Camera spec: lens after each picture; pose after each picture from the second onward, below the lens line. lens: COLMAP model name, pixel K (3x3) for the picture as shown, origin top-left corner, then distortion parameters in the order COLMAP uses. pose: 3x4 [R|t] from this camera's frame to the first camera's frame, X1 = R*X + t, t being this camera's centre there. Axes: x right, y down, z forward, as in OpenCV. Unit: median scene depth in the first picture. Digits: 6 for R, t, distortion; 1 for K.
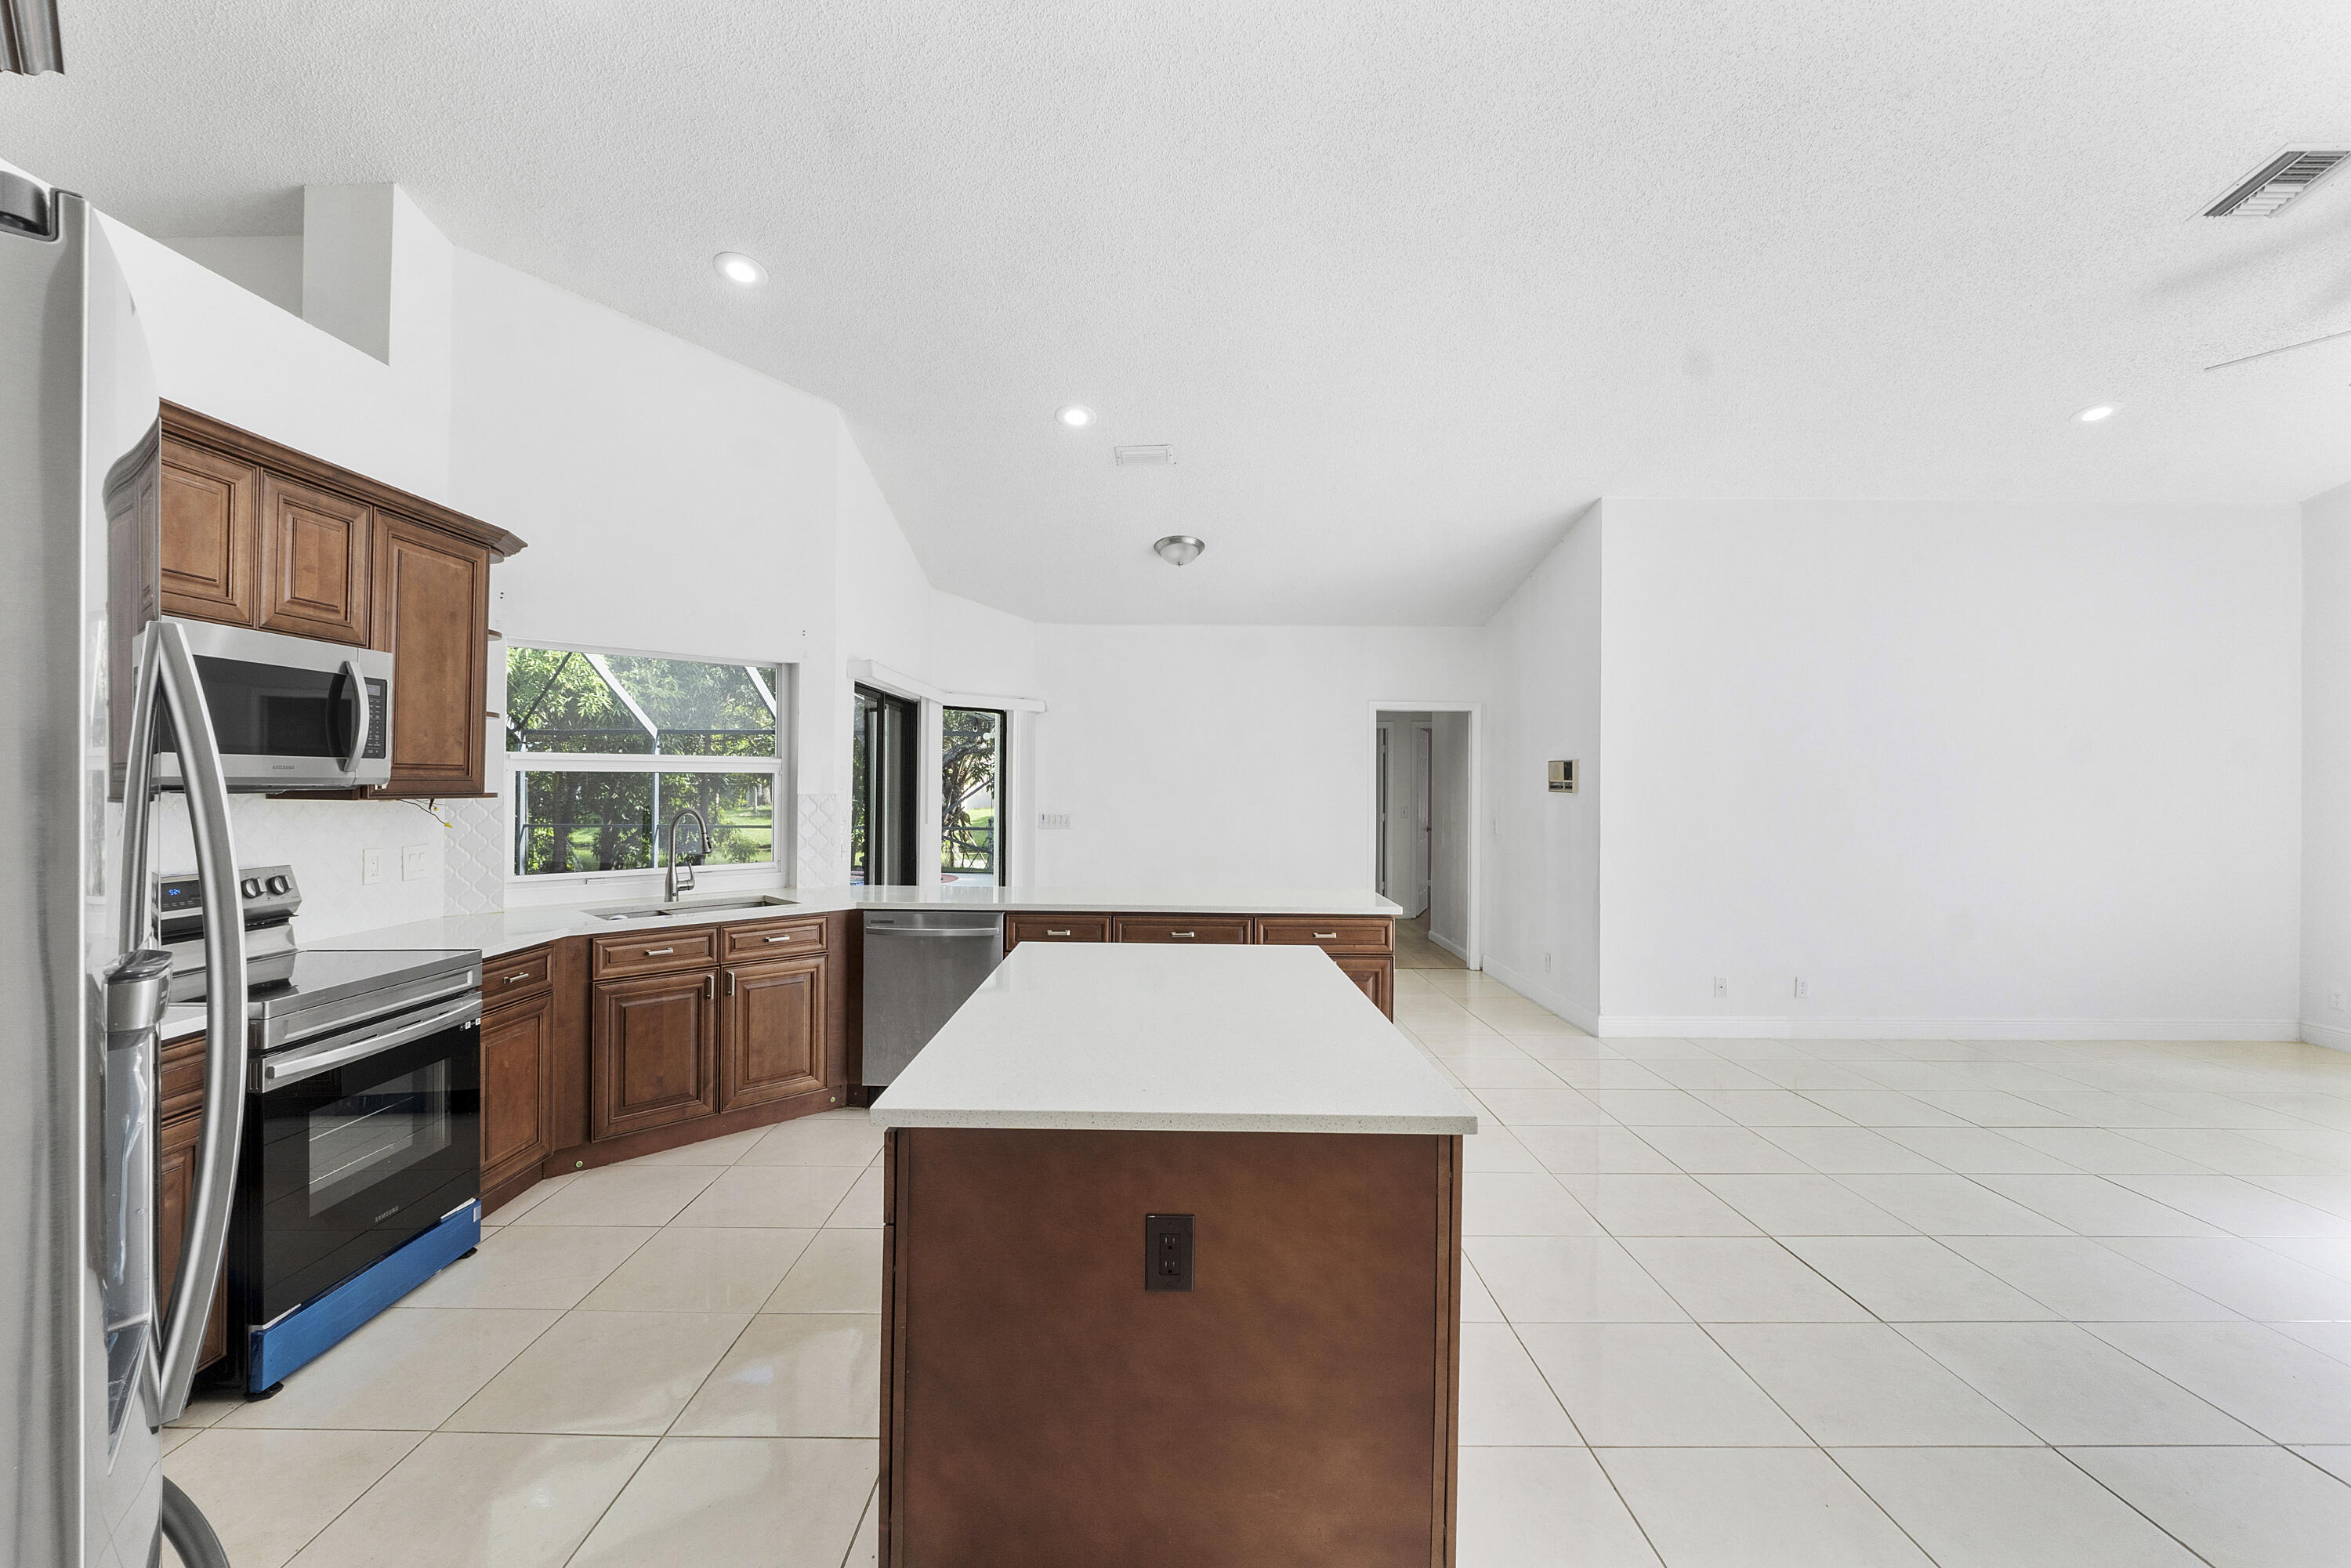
lens RADIAL K [[998.5, 0, 1167.2], [0, 998.5, 772.1], [0, 0, 1]] dist [-0.001163, -0.000053]
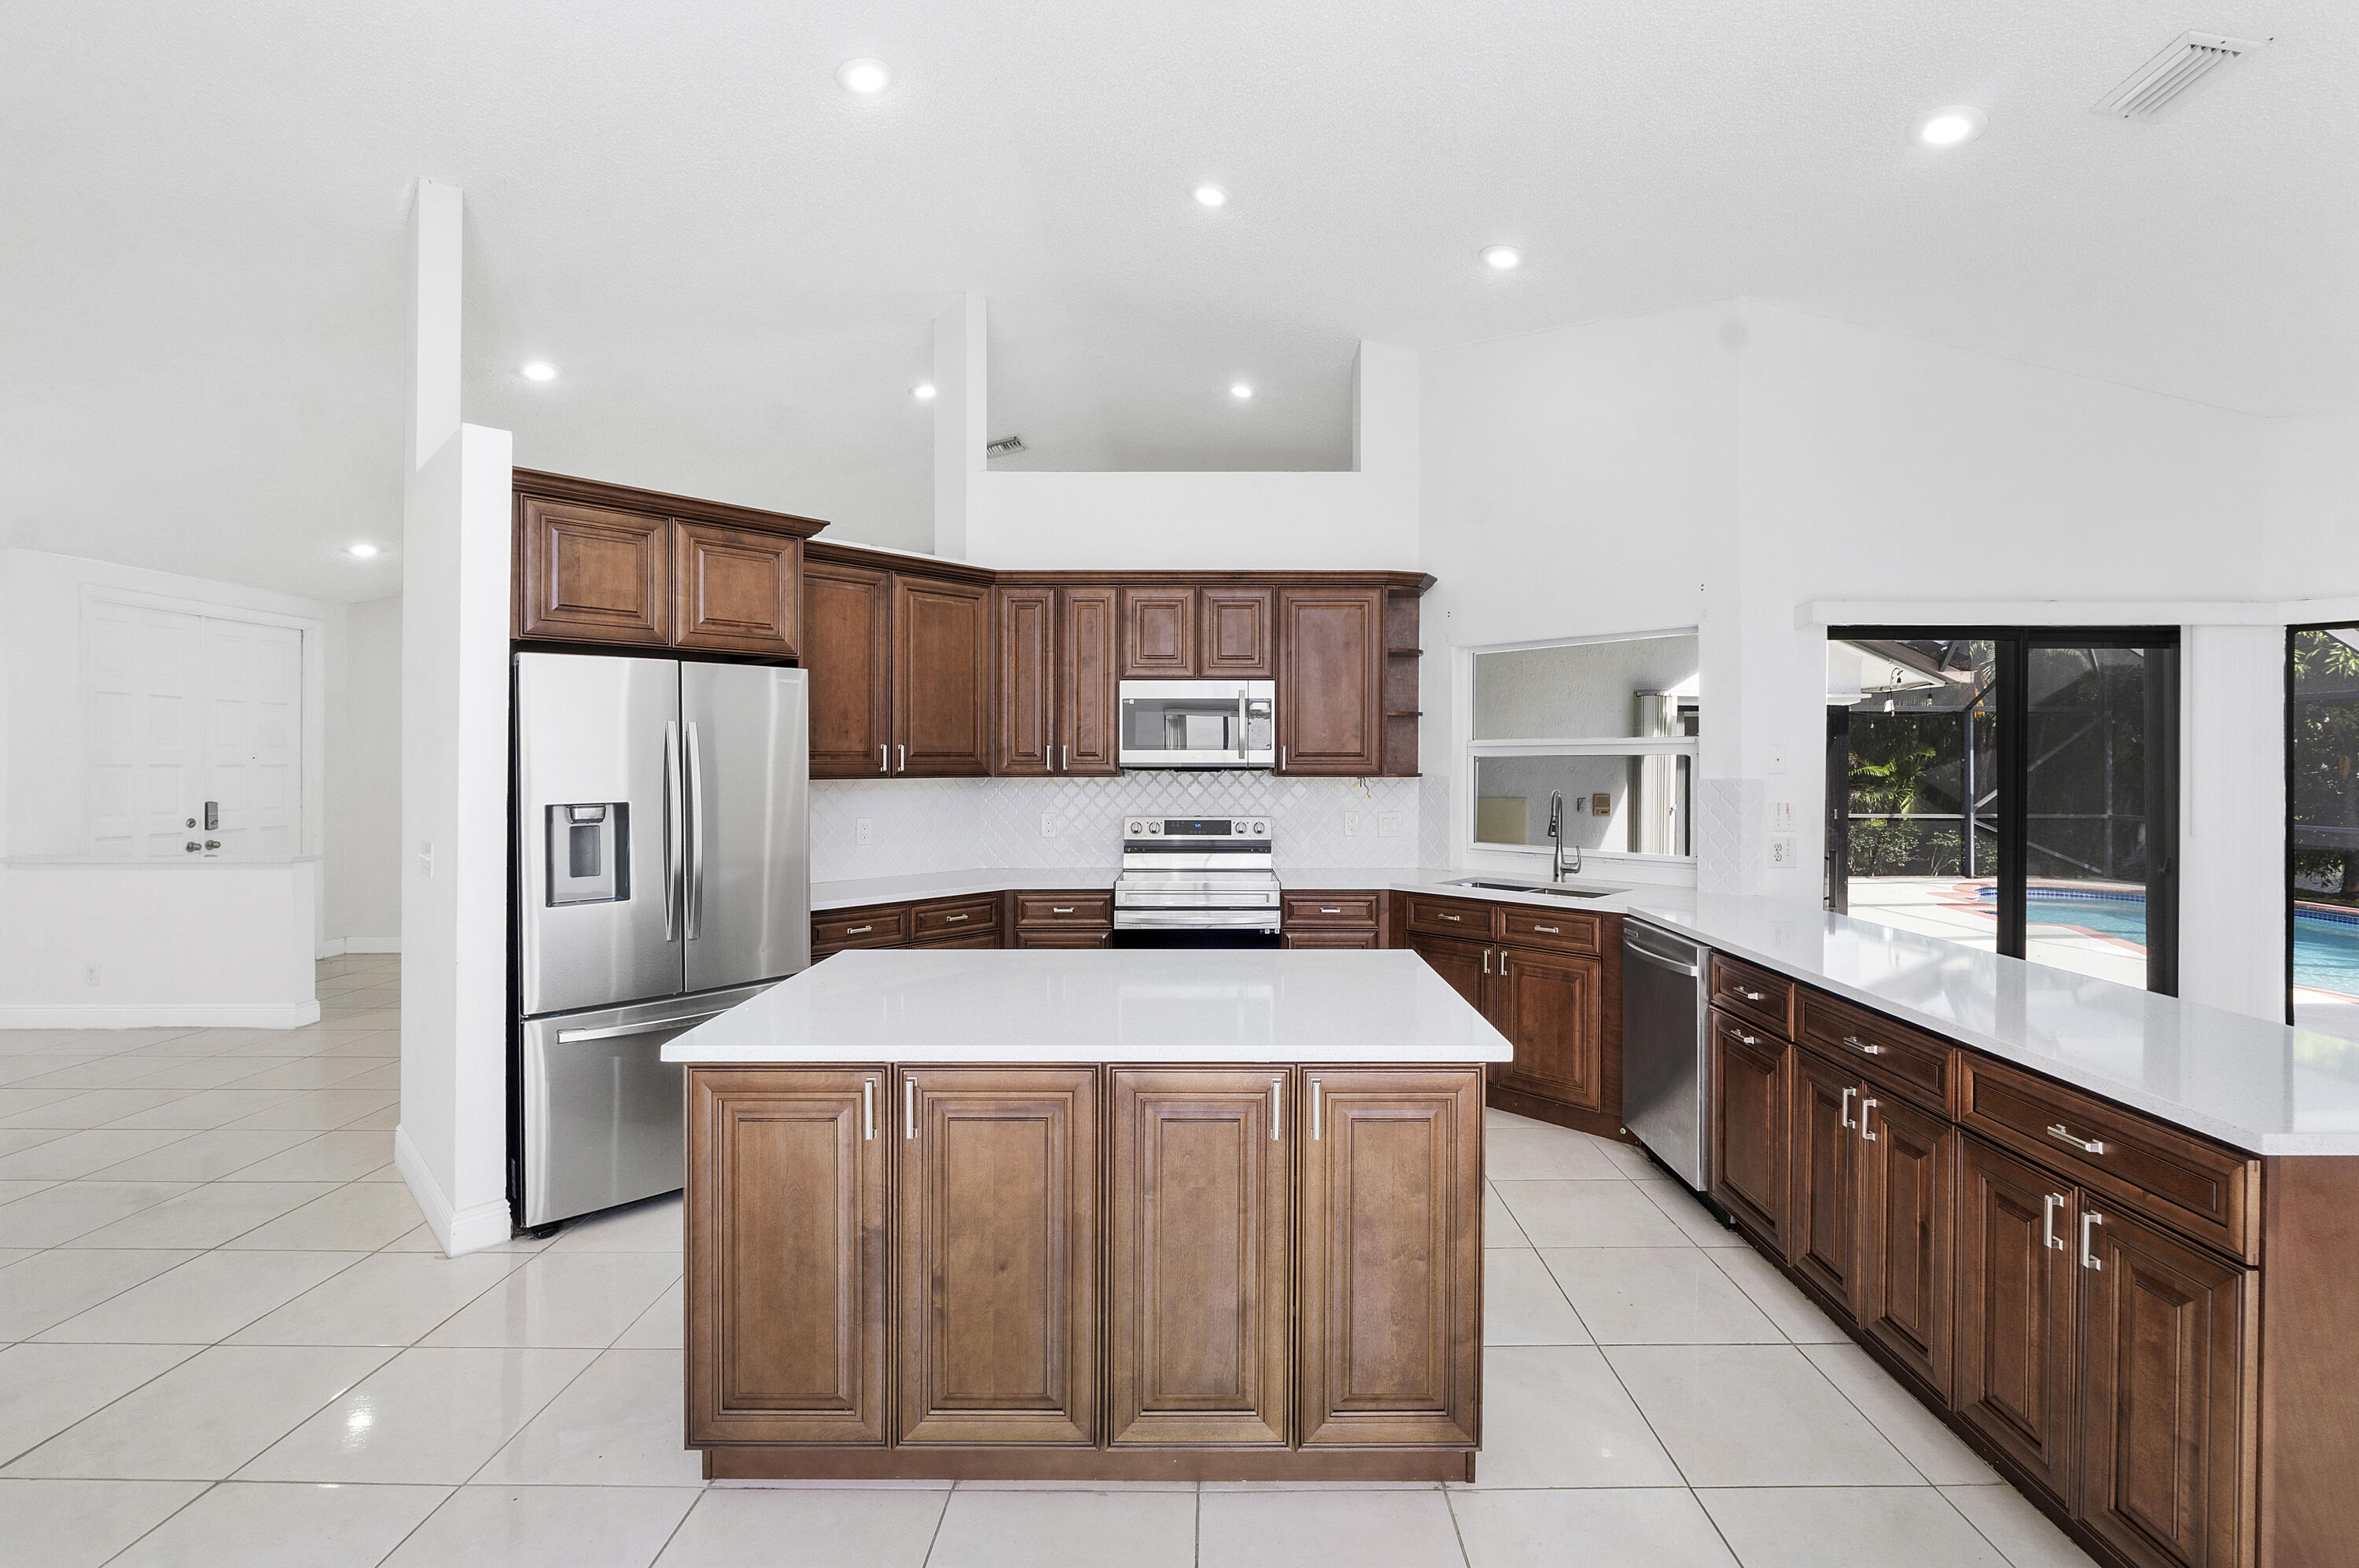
lens RADIAL K [[1002.0, 0, 1171.2], [0, 1002.0, 772.1], [0, 0, 1]] dist [-0.001163, -0.000053]
pose [[-0.007783, 0.008396, -0.999934, 0.685751], [0.011948, 0.999894, 0.008303, 0.005040], [0.999898, -0.011882, -0.007882, 0.776030]]
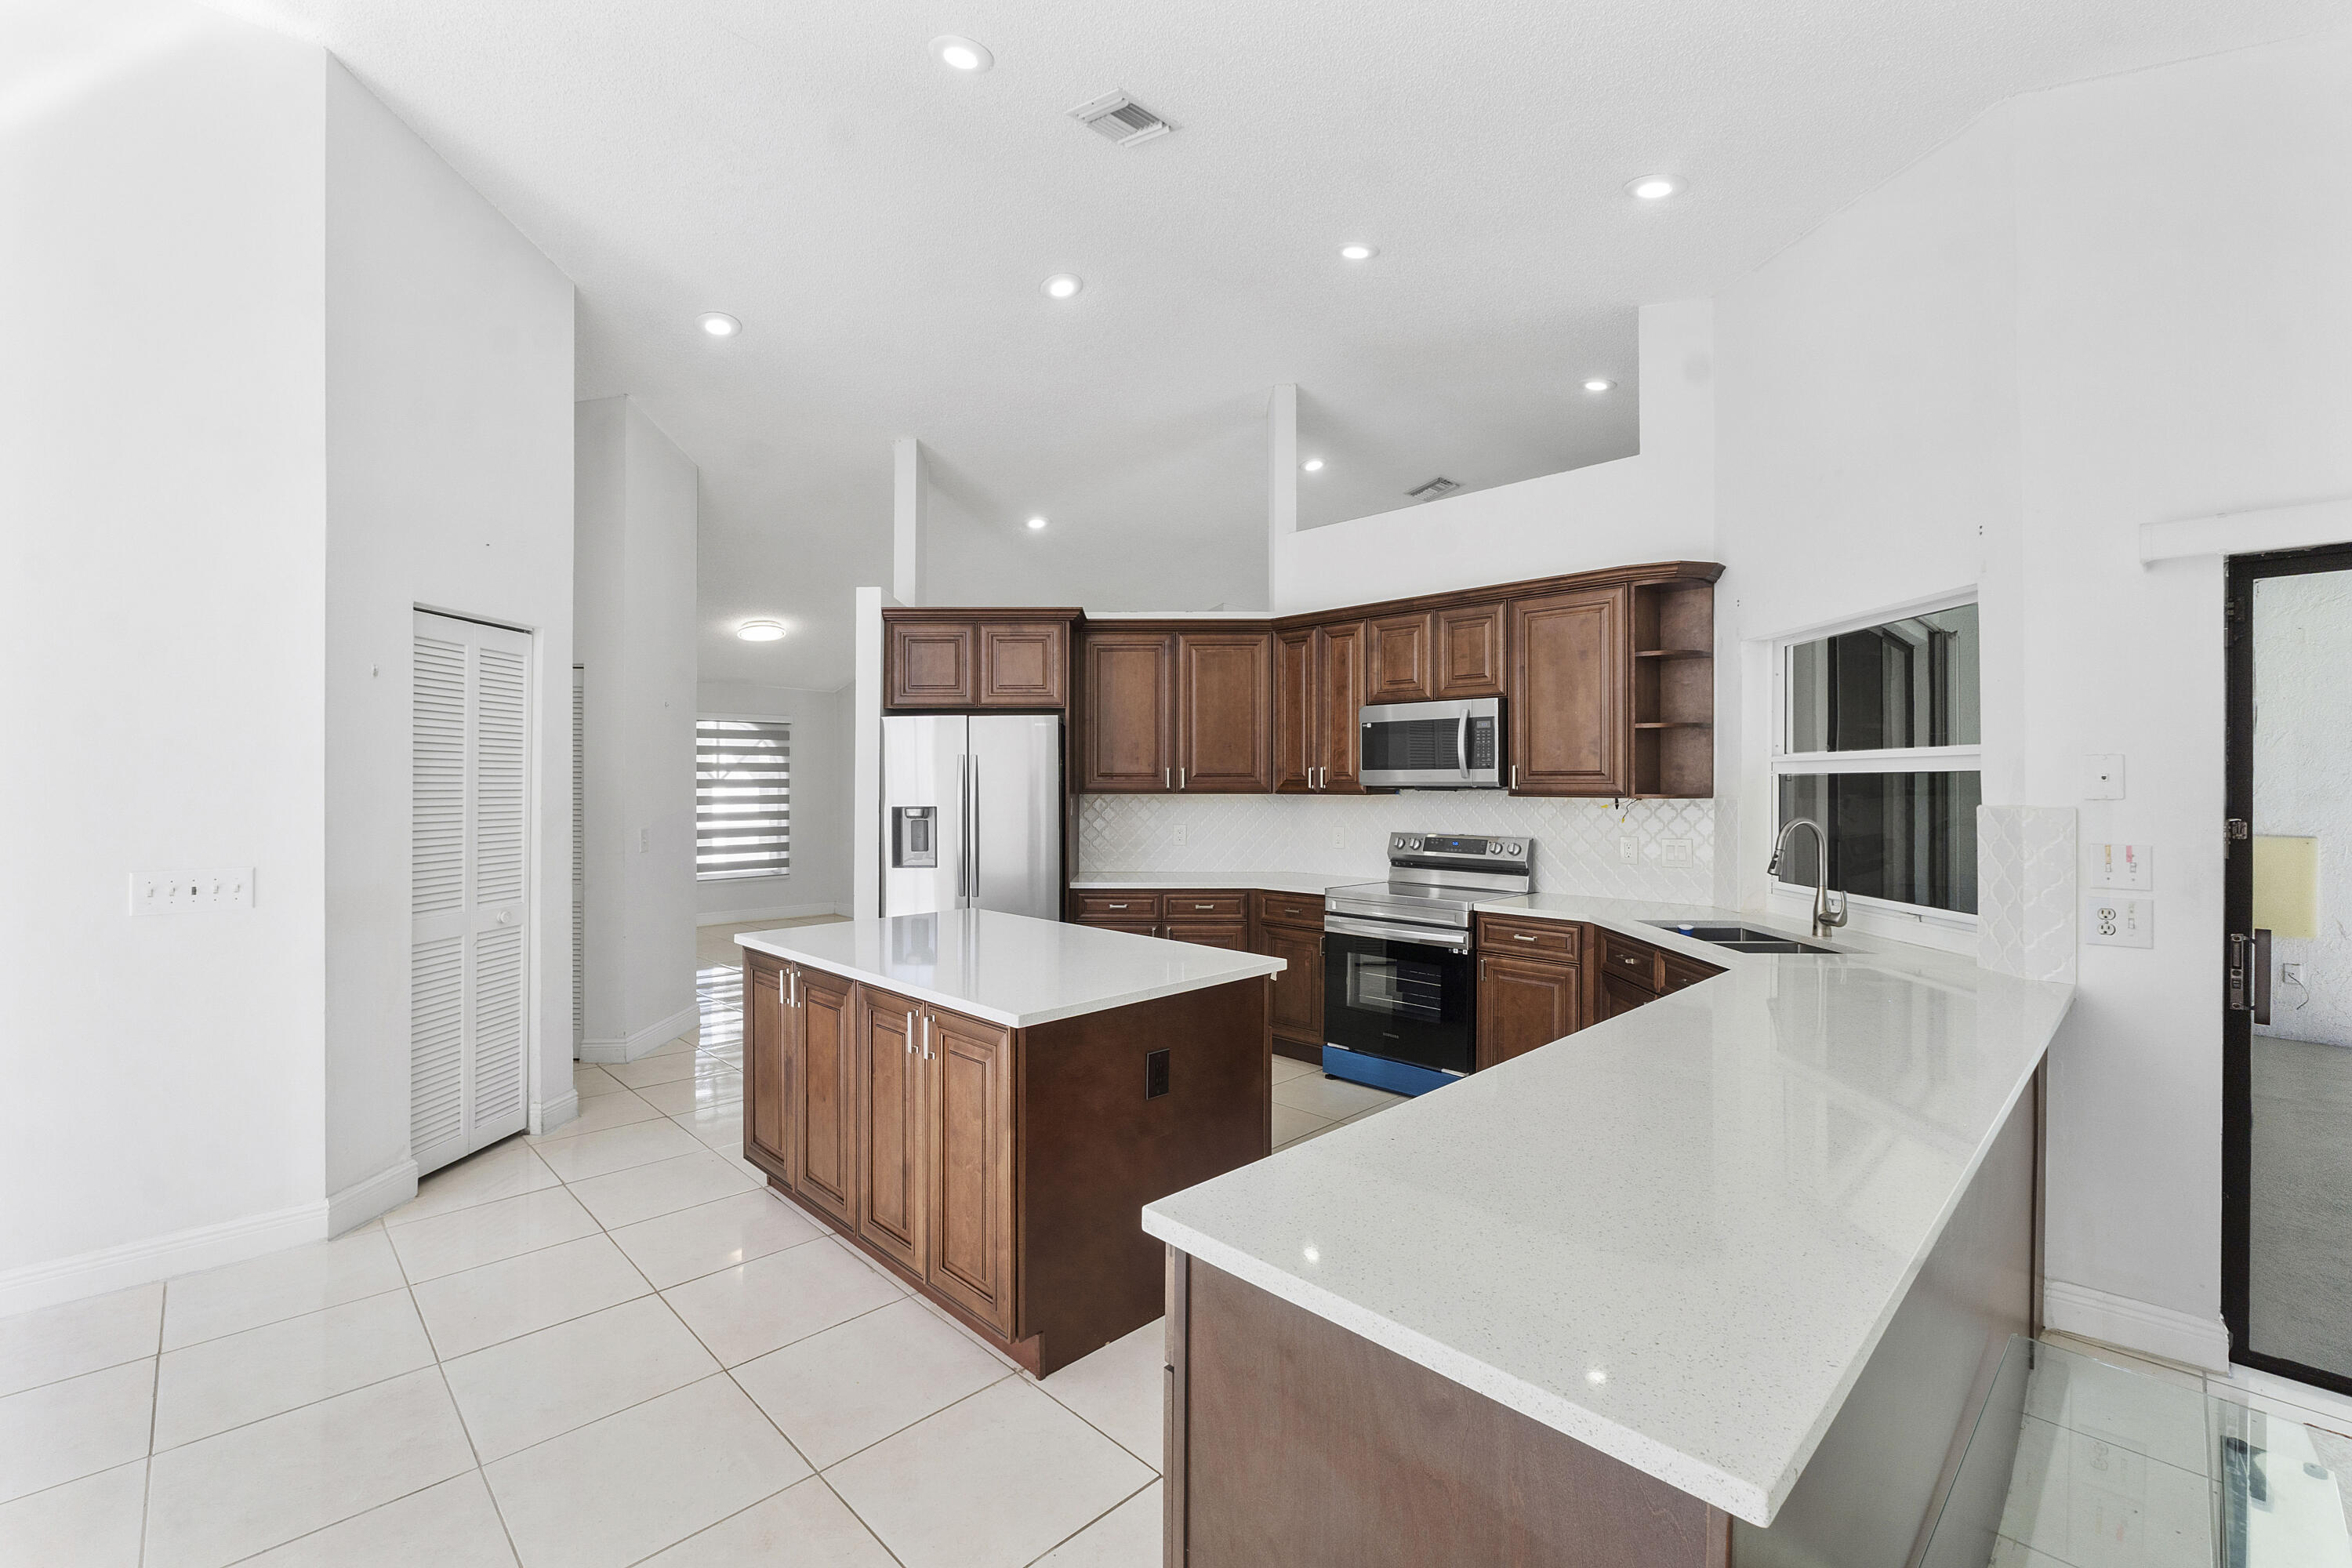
lens RADIAL K [[910.5, 0, 1138.7], [0, 910.5, 787.7], [0, 0, 1]] dist [-0.002094, -0.000145]
pose [[-0.702315, 0.002908, -0.711860, 0.510826], [0.006922, 0.999972, -0.002744, 0.013227], [0.711832, -0.006855, -0.702316, 1.429649]]
